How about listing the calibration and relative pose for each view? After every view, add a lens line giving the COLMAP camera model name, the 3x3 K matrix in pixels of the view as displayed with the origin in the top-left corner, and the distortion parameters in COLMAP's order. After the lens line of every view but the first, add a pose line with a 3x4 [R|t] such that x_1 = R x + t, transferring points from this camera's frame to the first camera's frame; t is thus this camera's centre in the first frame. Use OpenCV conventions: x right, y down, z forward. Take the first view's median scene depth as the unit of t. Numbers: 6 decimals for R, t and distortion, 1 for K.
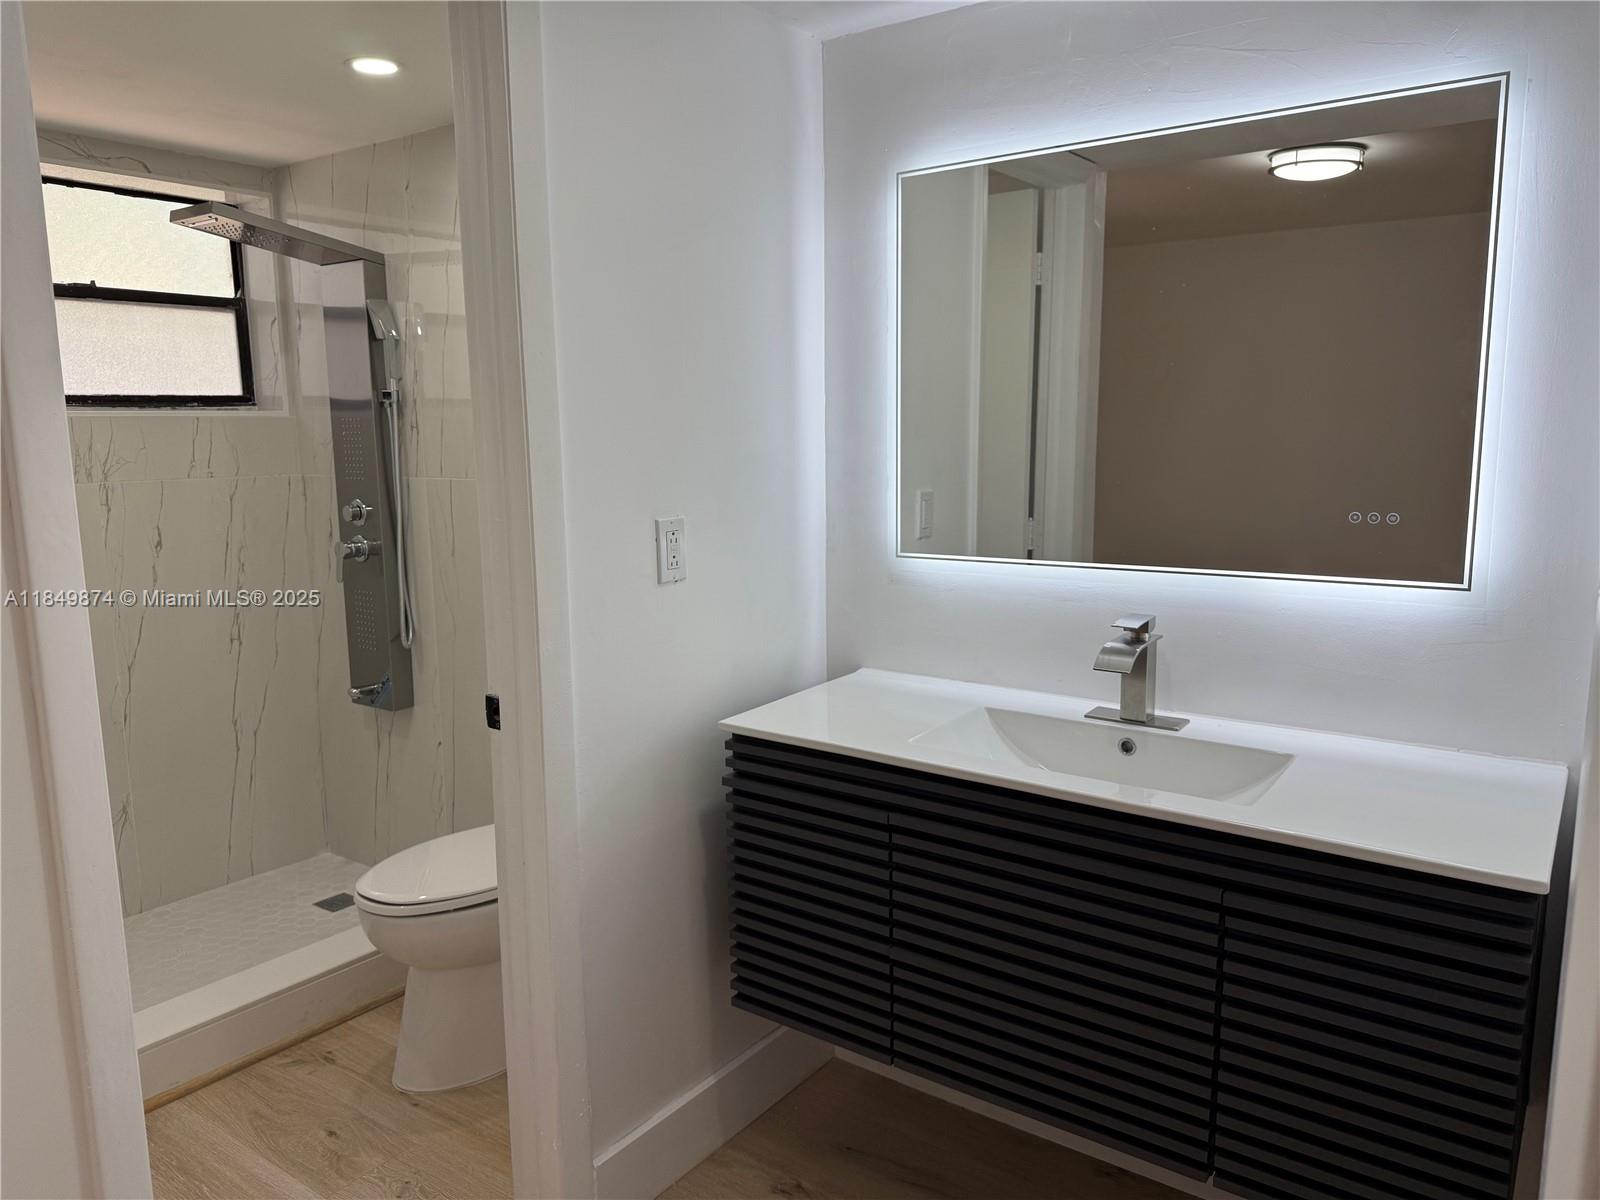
lens RADIAL K [[1133.1, 0, 800.0], [0, 1133.1, 600.0], [0, 0, 1]] dist [0.005064, 0.000510]
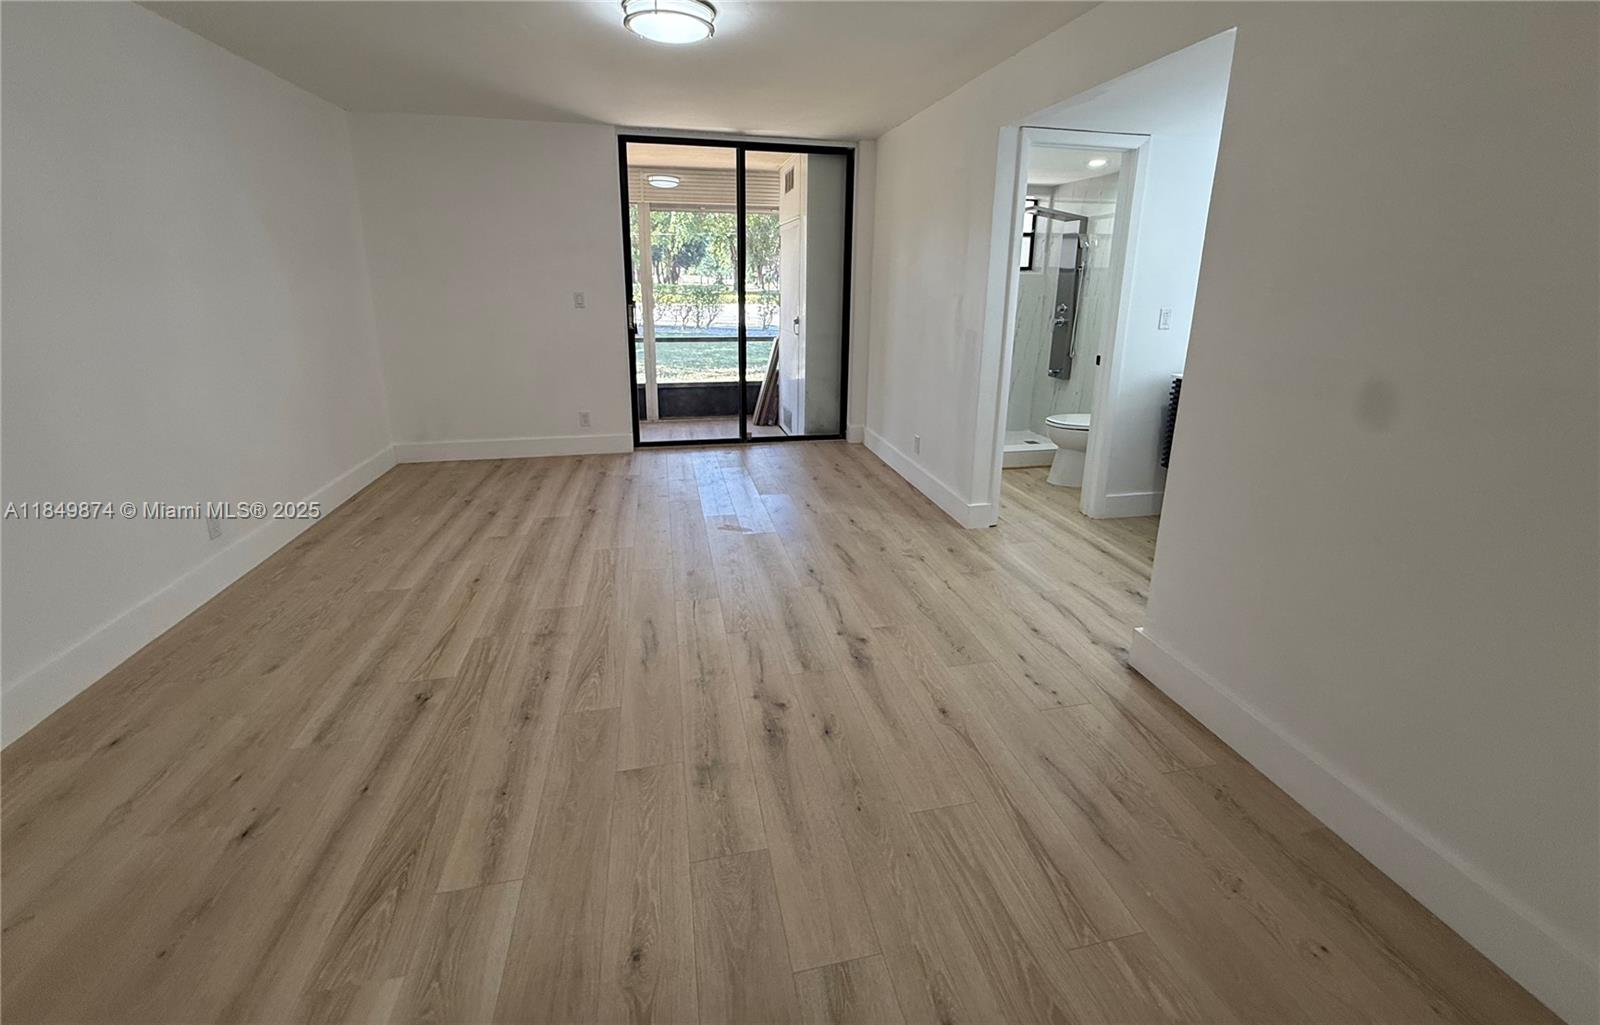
lens RADIAL K [[631.6, 0, 801.3], [0, 631.6, 442.1], [0, 0, 1]] dist [-0.000824, -0.000178]
pose [[0.744097, 0.180874, -0.643121, 0.208387], [-0.113491, 0.982884, 0.145120, 0.098290], [0.658361, -0.034995, 0.751888, -0.651391]]
